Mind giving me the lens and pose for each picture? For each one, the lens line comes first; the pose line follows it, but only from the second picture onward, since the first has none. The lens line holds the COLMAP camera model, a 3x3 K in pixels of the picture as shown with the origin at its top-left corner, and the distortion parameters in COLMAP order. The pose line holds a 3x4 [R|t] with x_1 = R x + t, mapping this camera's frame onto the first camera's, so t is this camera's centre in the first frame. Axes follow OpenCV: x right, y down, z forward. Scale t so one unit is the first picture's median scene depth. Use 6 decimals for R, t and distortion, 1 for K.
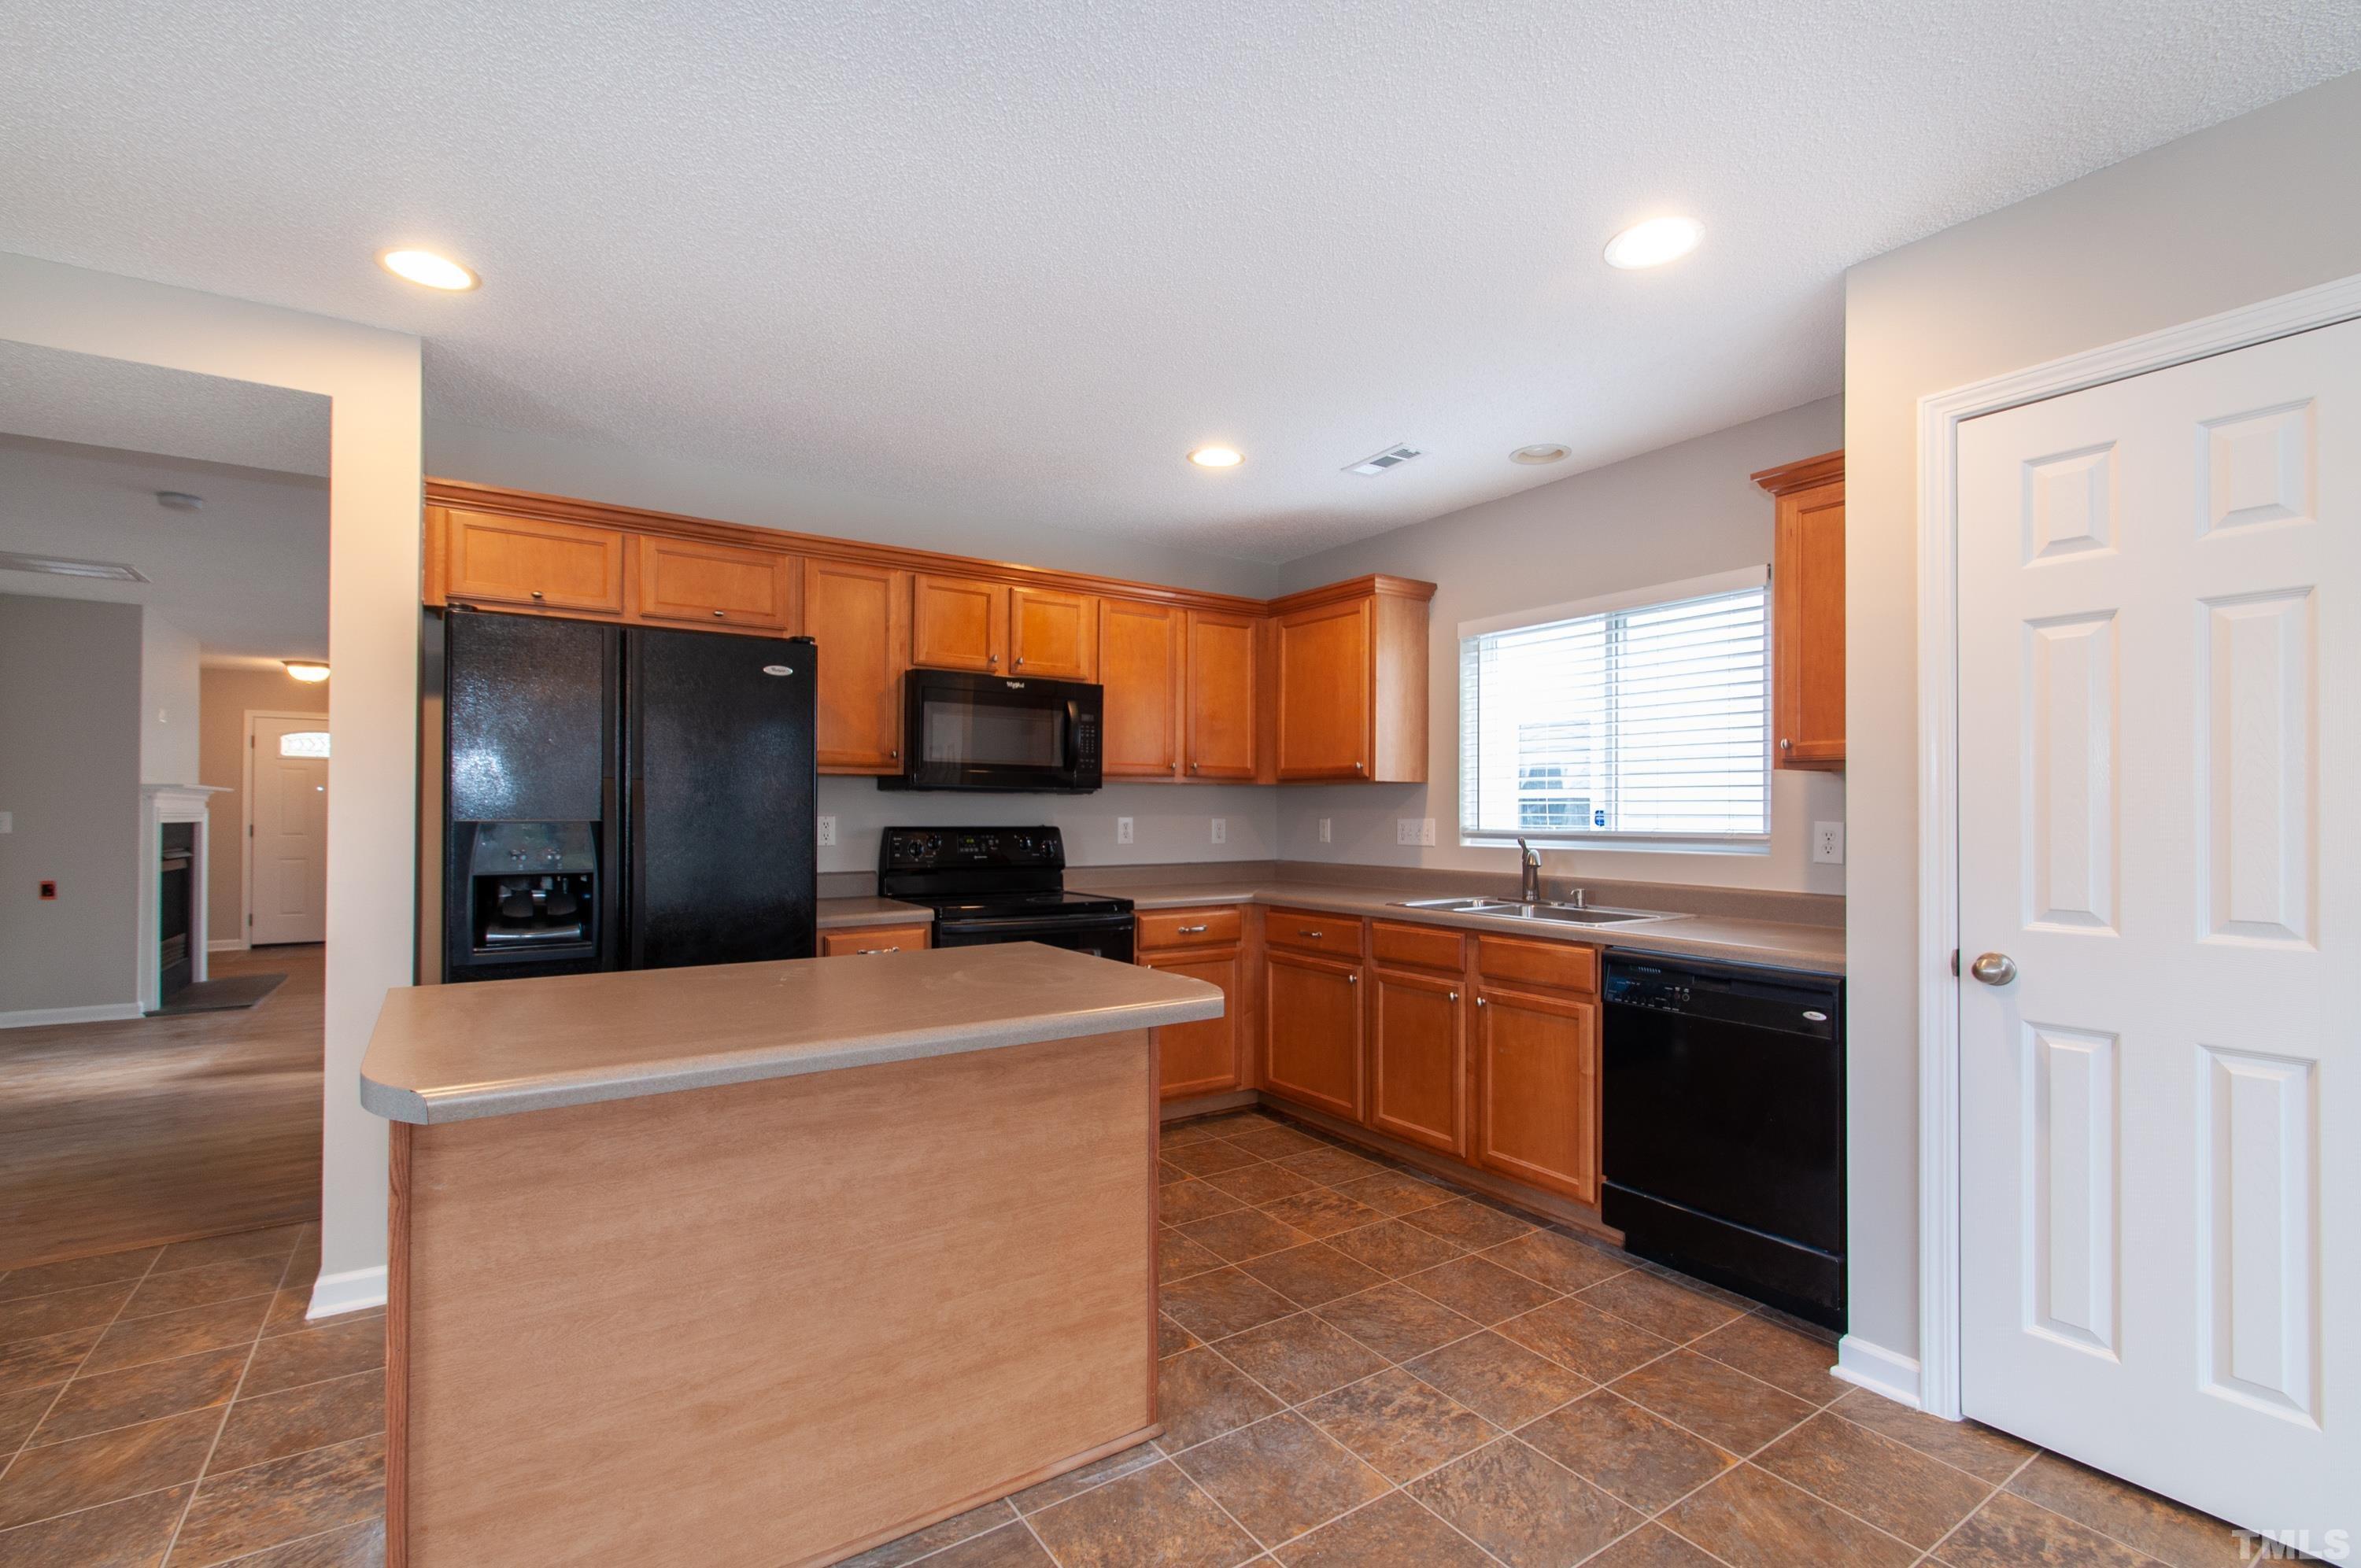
lens RADIAL K [[1049.4, 0, 1191.2], [0, 1049.4, 804.4], [0, 0, 1]] dist [0.017353, 0.000159]
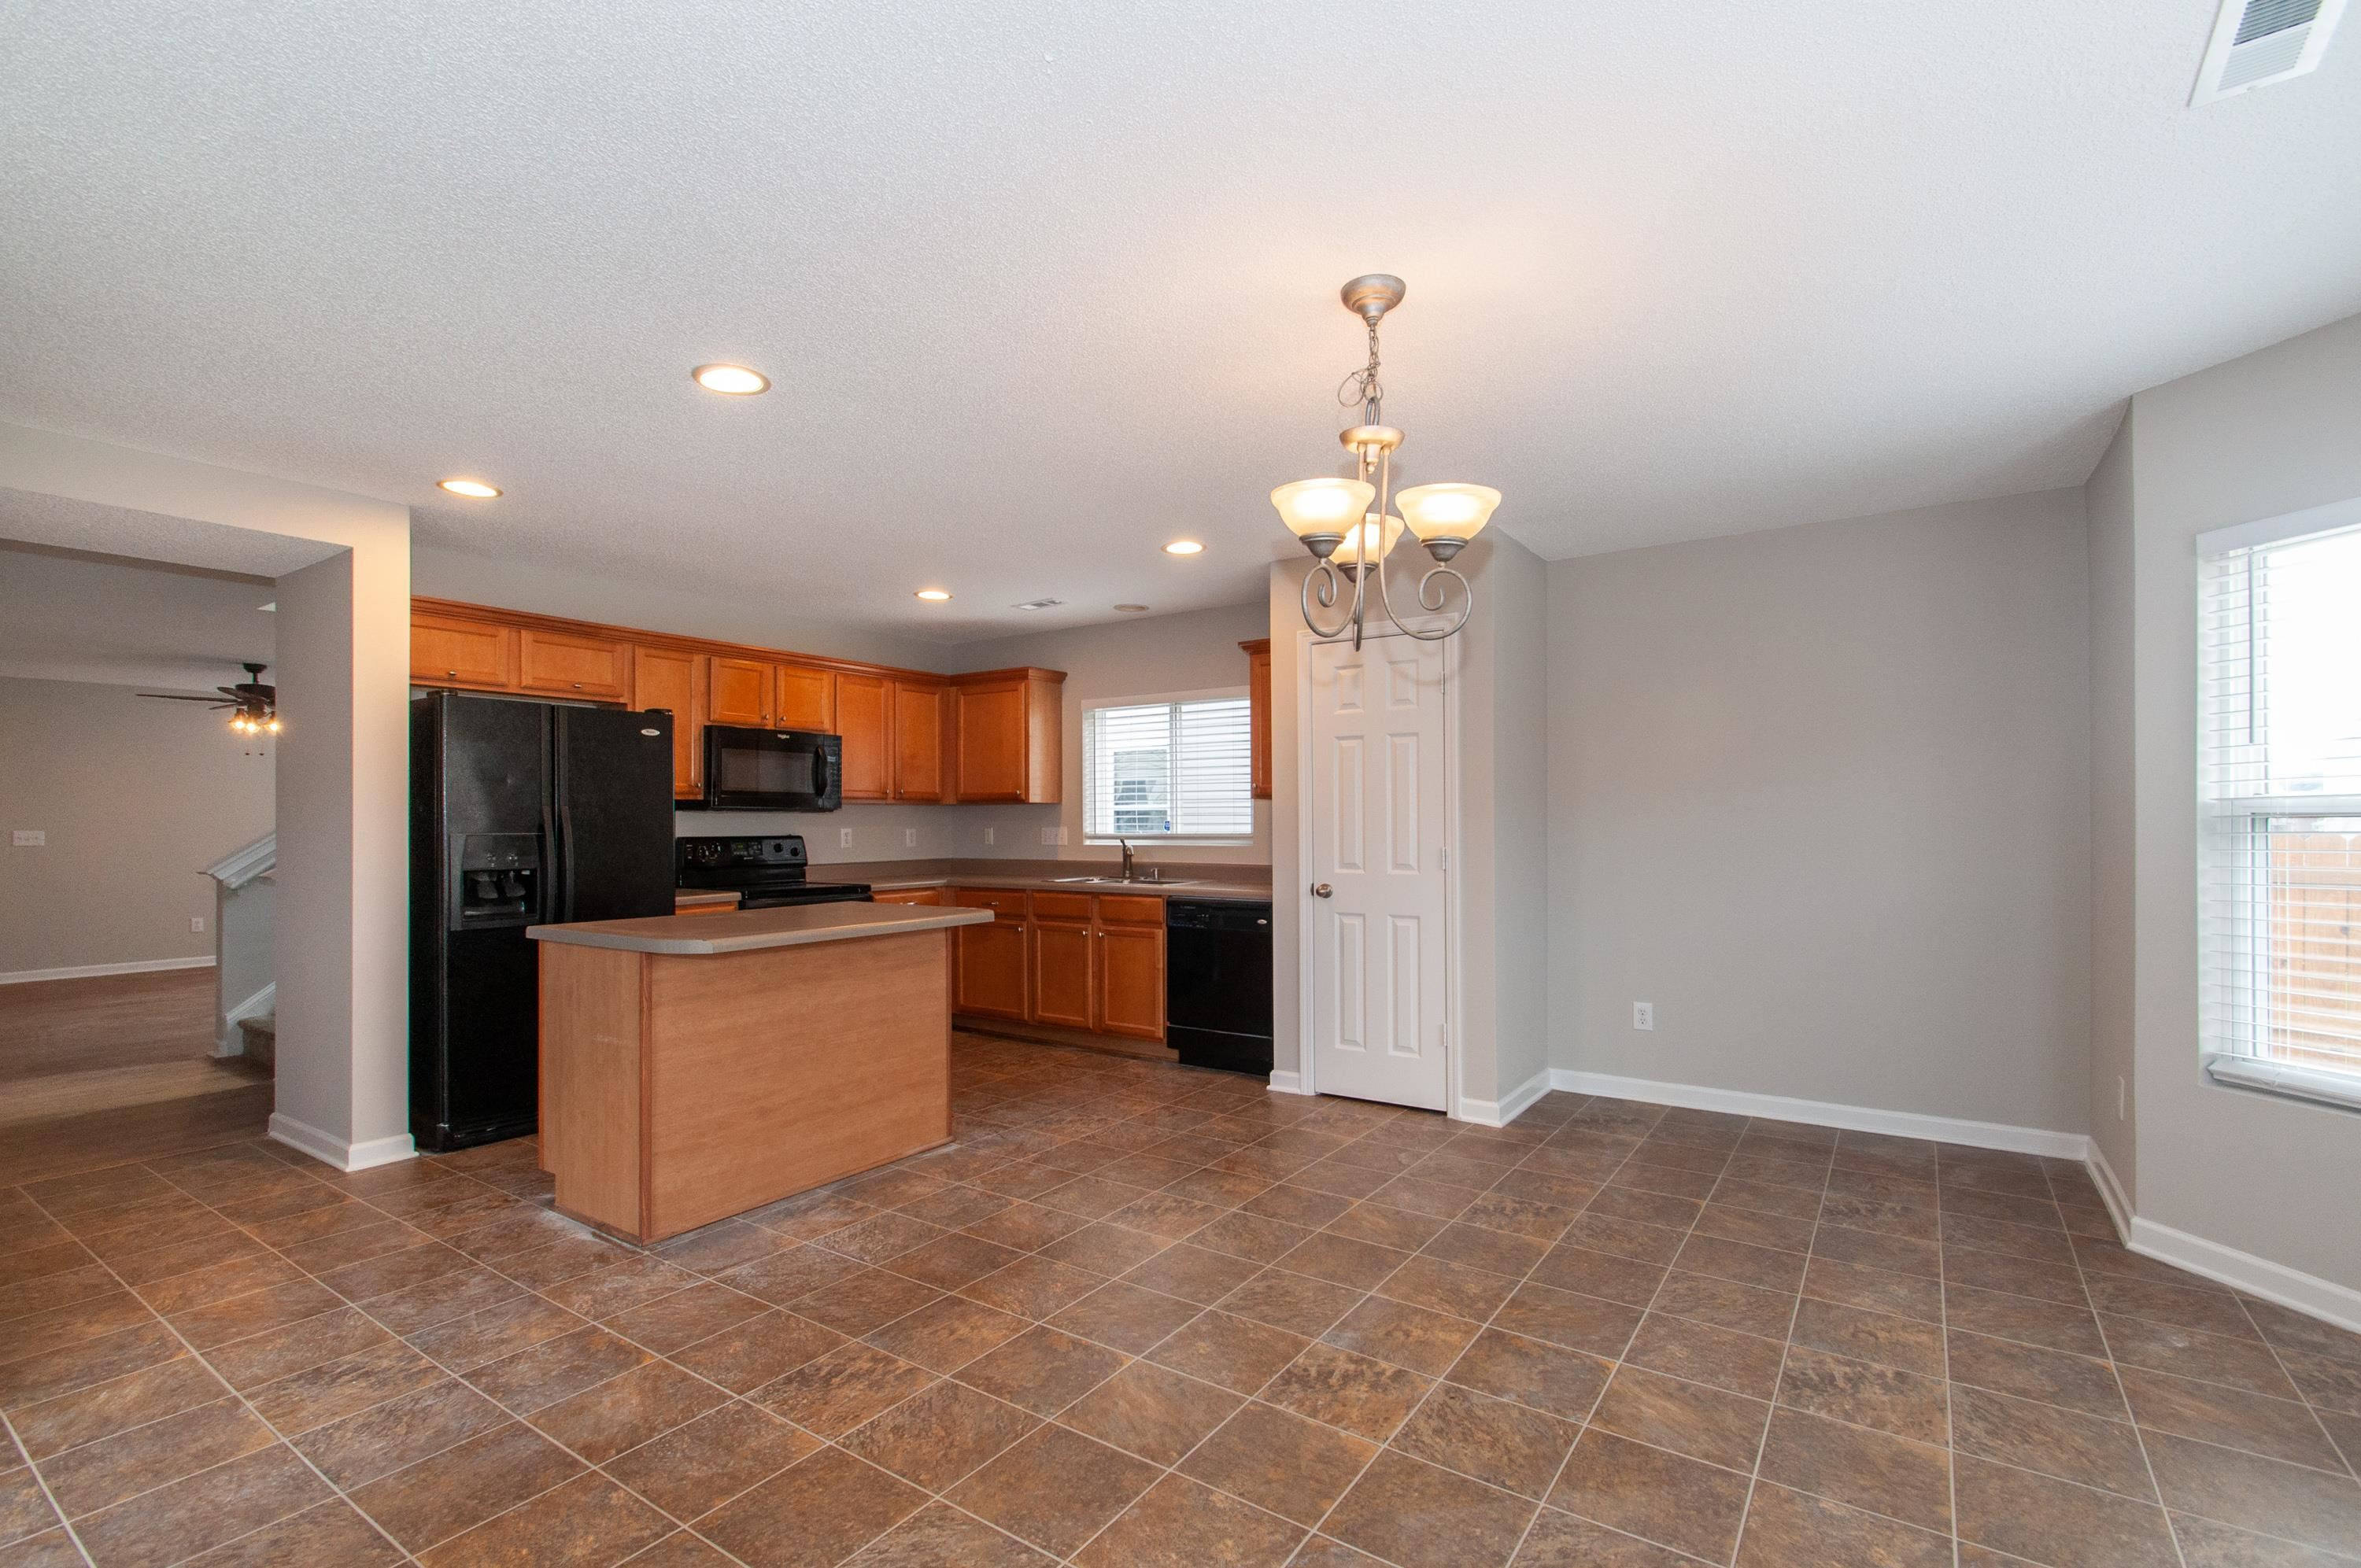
lens RADIAL K [[1063.7, 0, 1173.3], [0, 1063.7, 828.2], [0, 0, 1]] dist [0.011079, -0.000331]
pose [[0.934733, -0.010976, 0.355180, -0.217128], [0.006314, 0.999878, 0.014282, -0.007233], [-0.355294, -0.011107, 0.934689, -0.624772]]
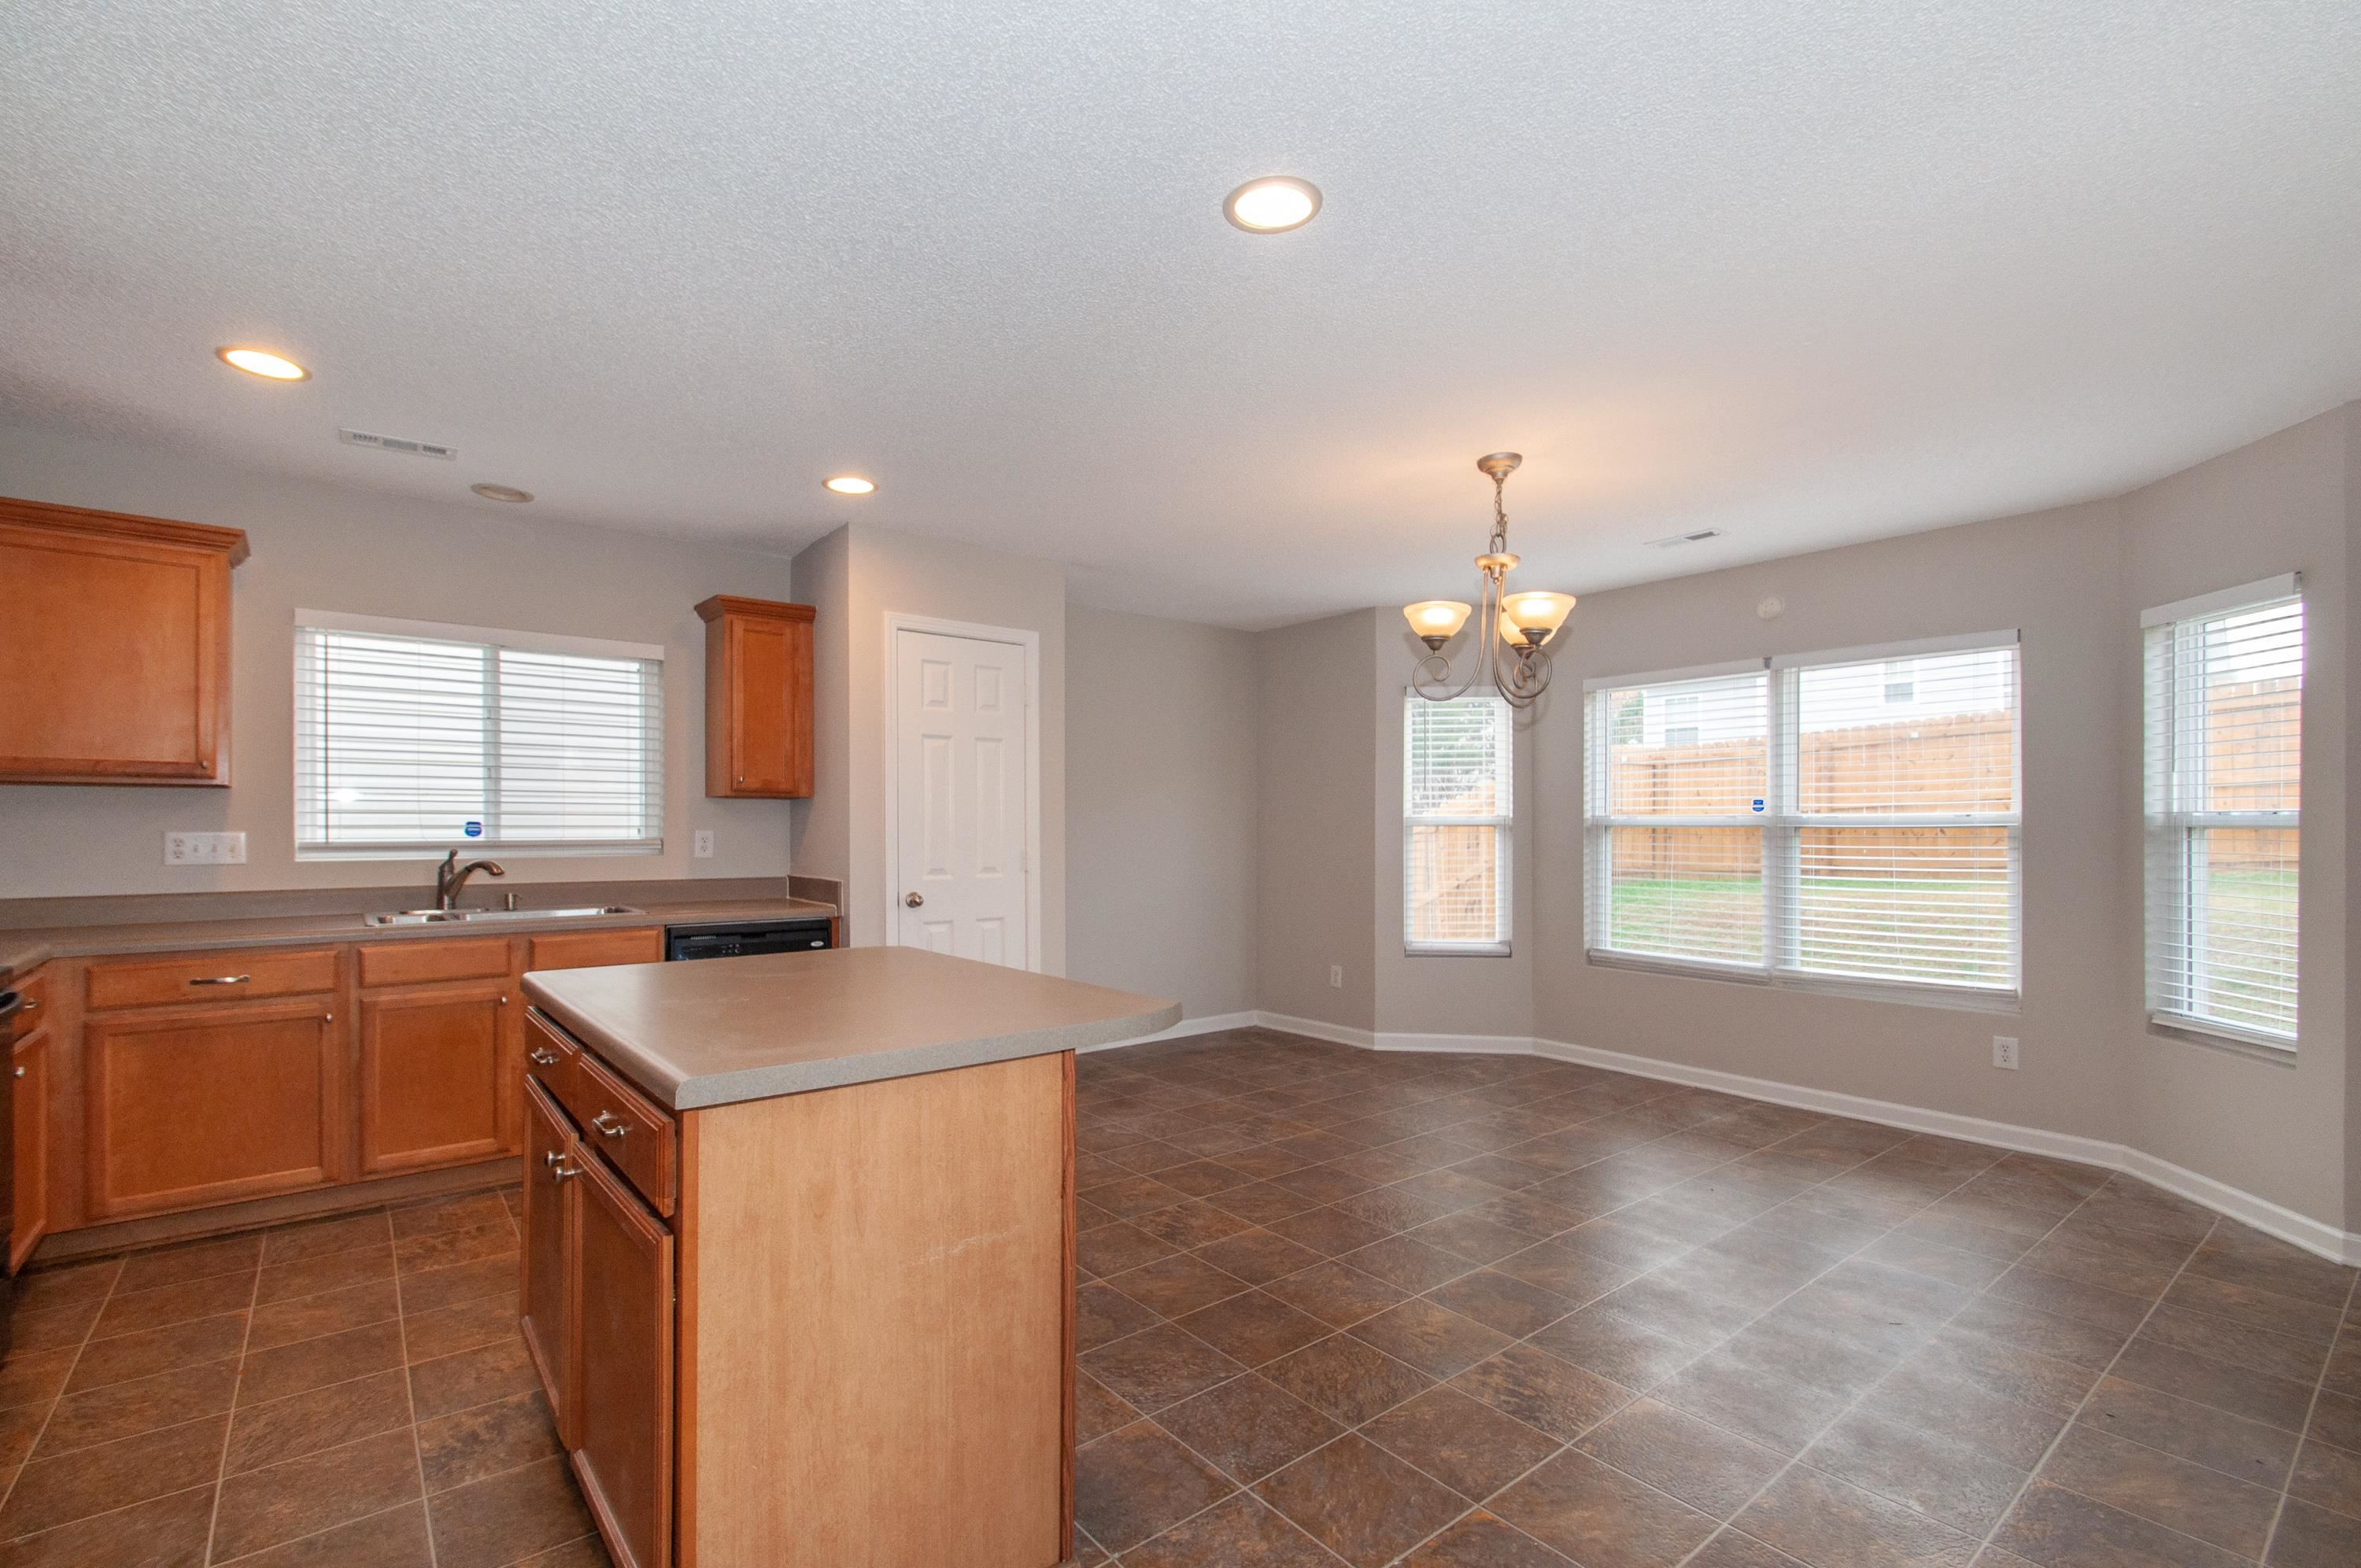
lens RADIAL K [[1078.1, 0, 1173.0], [0, 1078.1, 833.7], [0, 0, 1]] dist [0.029018, 0.000009]
pose [[-0.089433, -0.012210, 0.995918, -0.872947], [-0.011059, 0.999875, 0.011265, -0.002566], [-0.995931, -0.010007, -0.089557, 0.429314]]
